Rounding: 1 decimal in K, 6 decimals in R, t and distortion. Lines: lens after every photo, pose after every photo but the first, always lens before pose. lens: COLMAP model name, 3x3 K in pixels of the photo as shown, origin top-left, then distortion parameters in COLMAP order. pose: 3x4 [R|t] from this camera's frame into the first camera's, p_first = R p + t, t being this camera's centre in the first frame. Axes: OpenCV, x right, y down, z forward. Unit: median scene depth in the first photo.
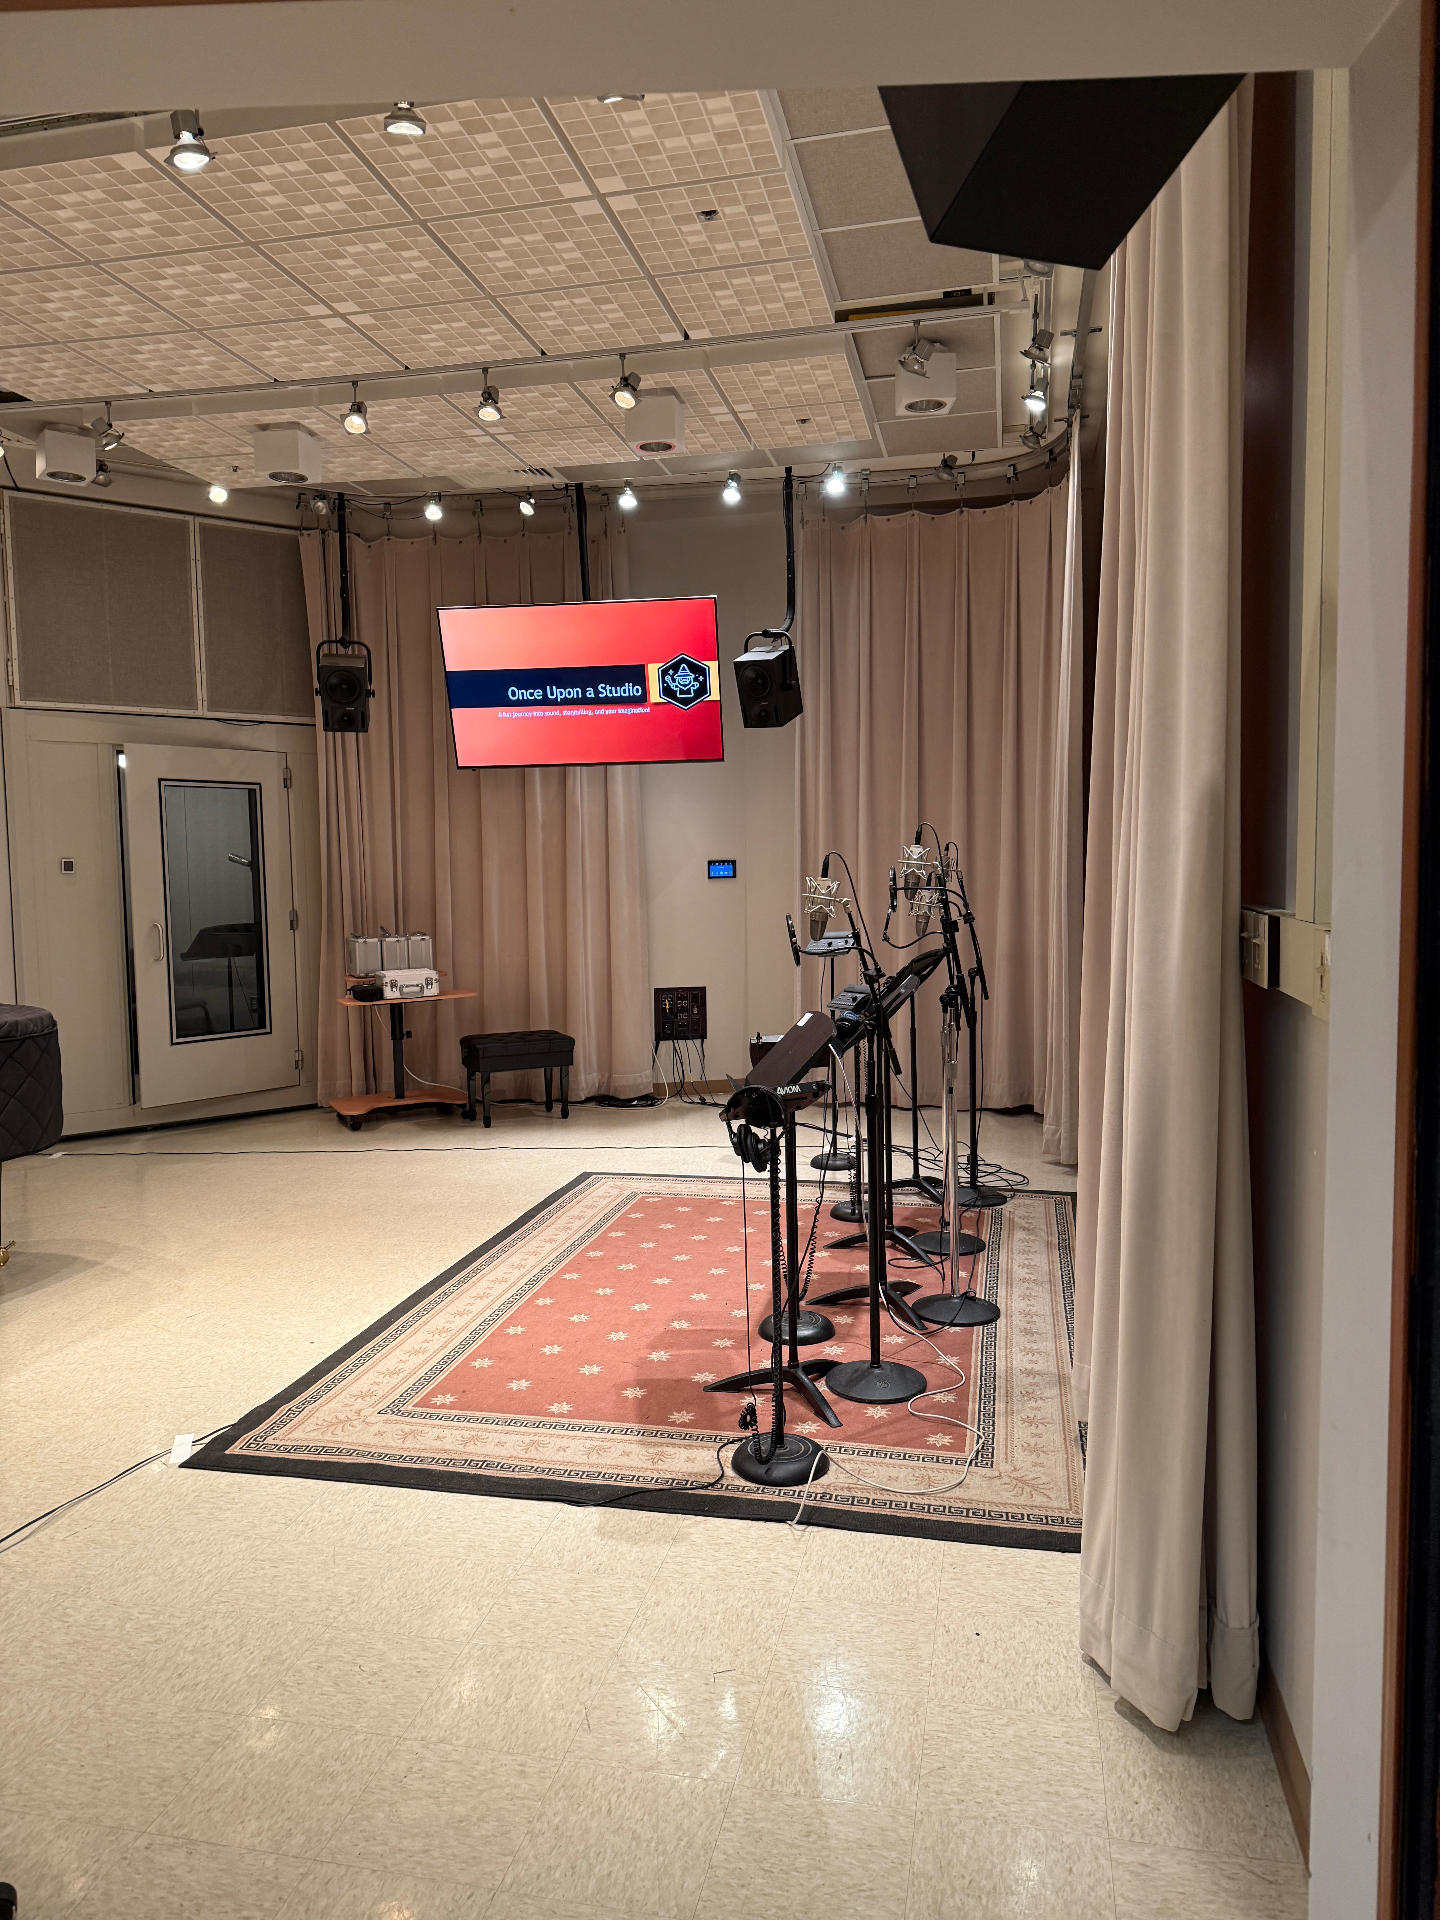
lens RADIAL K [[1331.8, 0, 720.0], [0, 1331.8, 960.0], [0, 0, 1]] dist [0.011382, -0.000415]
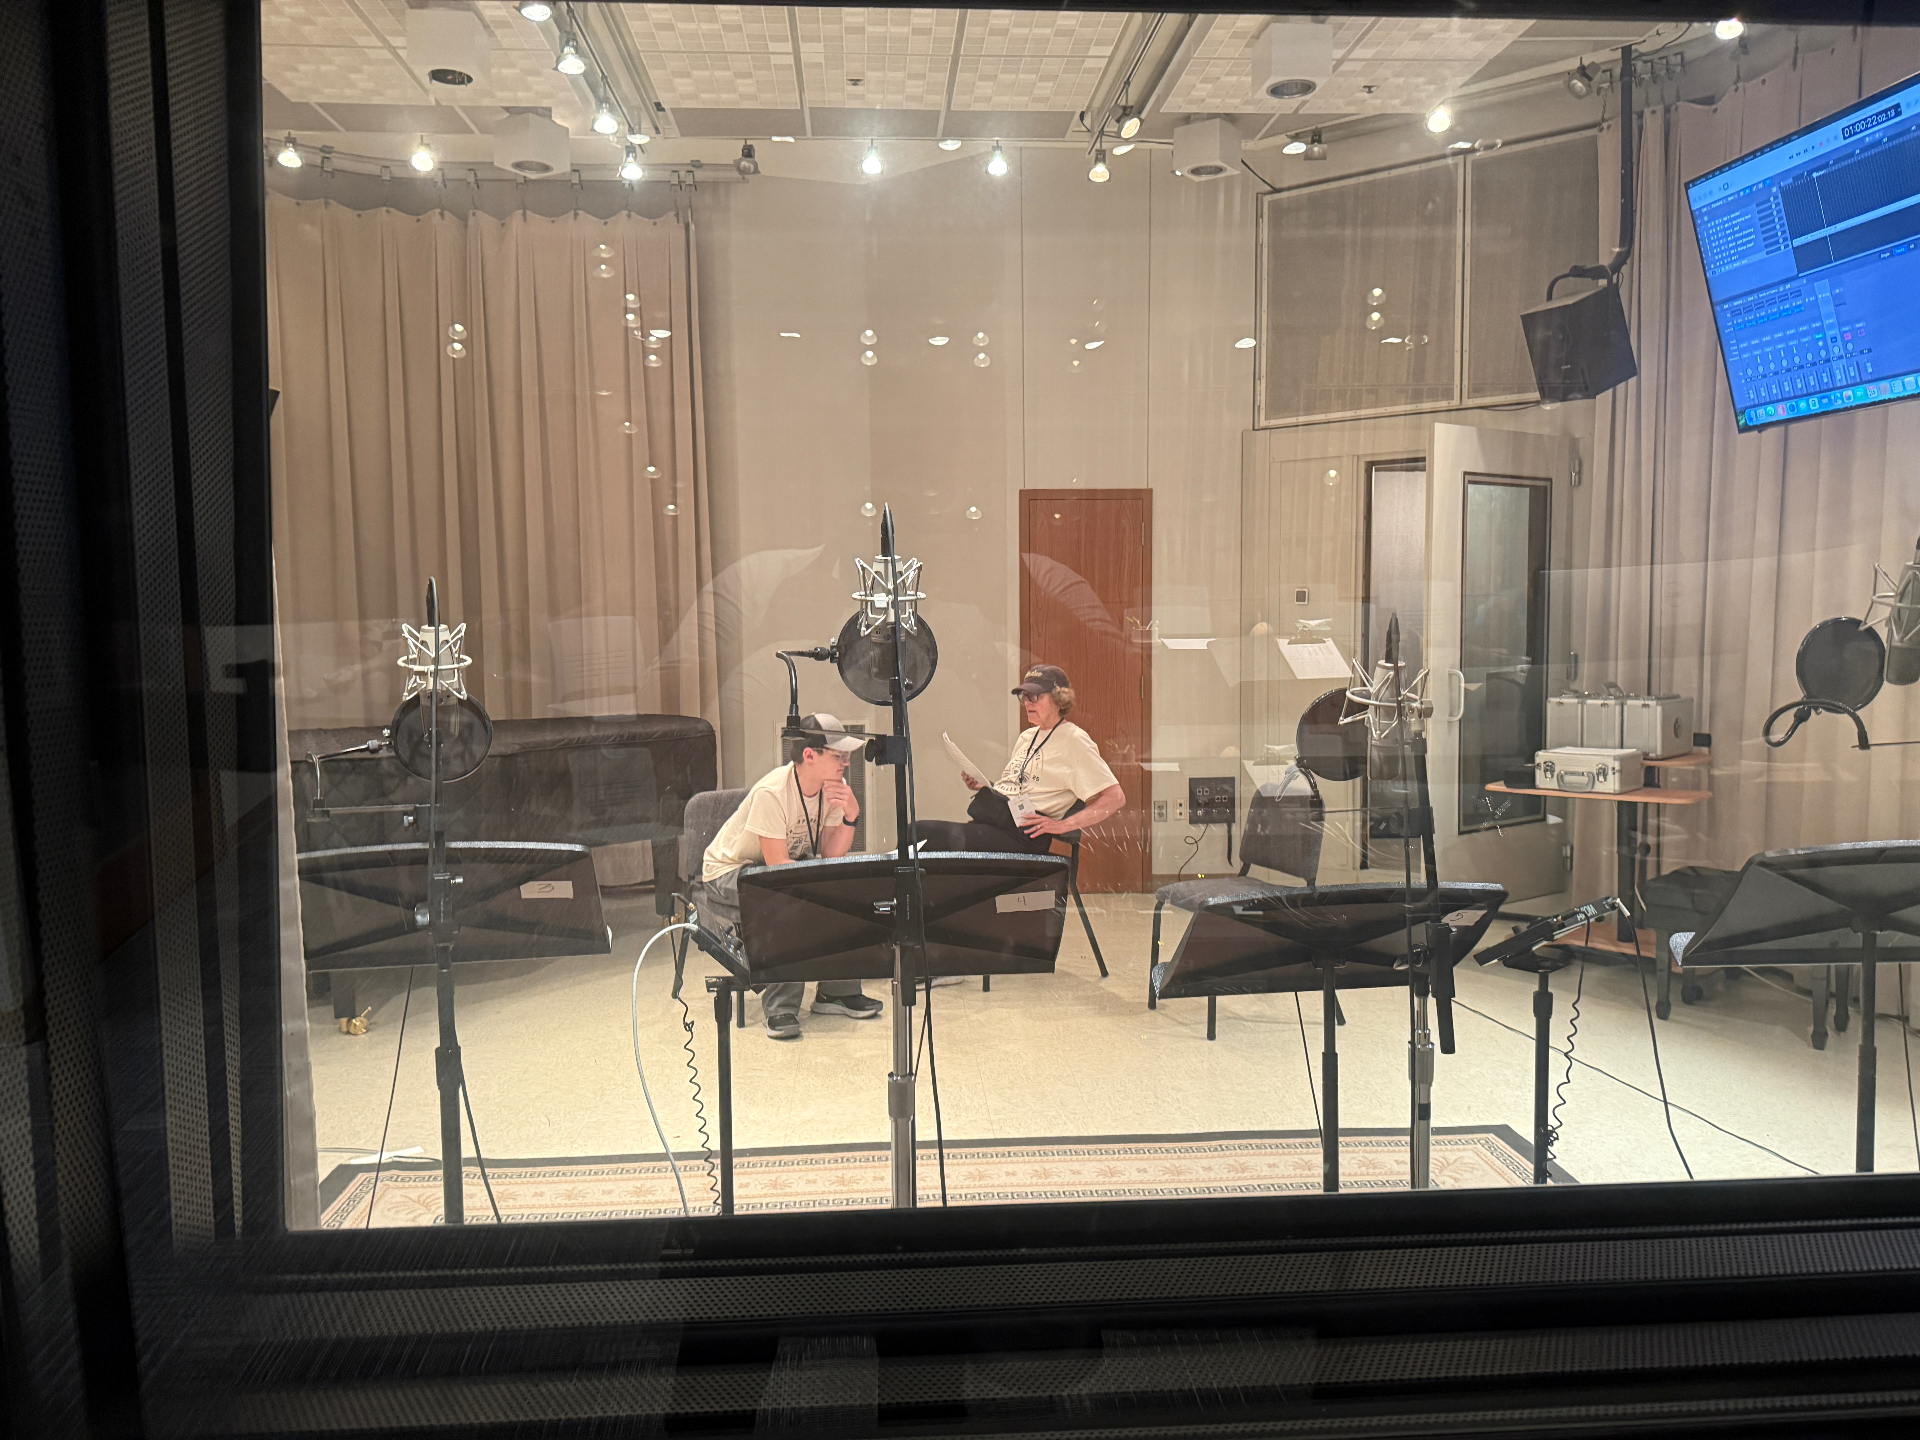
lens RADIAL K [[1331.8, 0, 960.0], [0, 1331.8, 720.0], [0, 0, 1]] dist [0.011382, -0.000415]
pose [[0.283632, 0.093045, -0.954409, 0.336672], [-0.061126, 0.995012, 0.078838, -0.043771], [0.956983, 0.035978, 0.287904, 0.529688]]
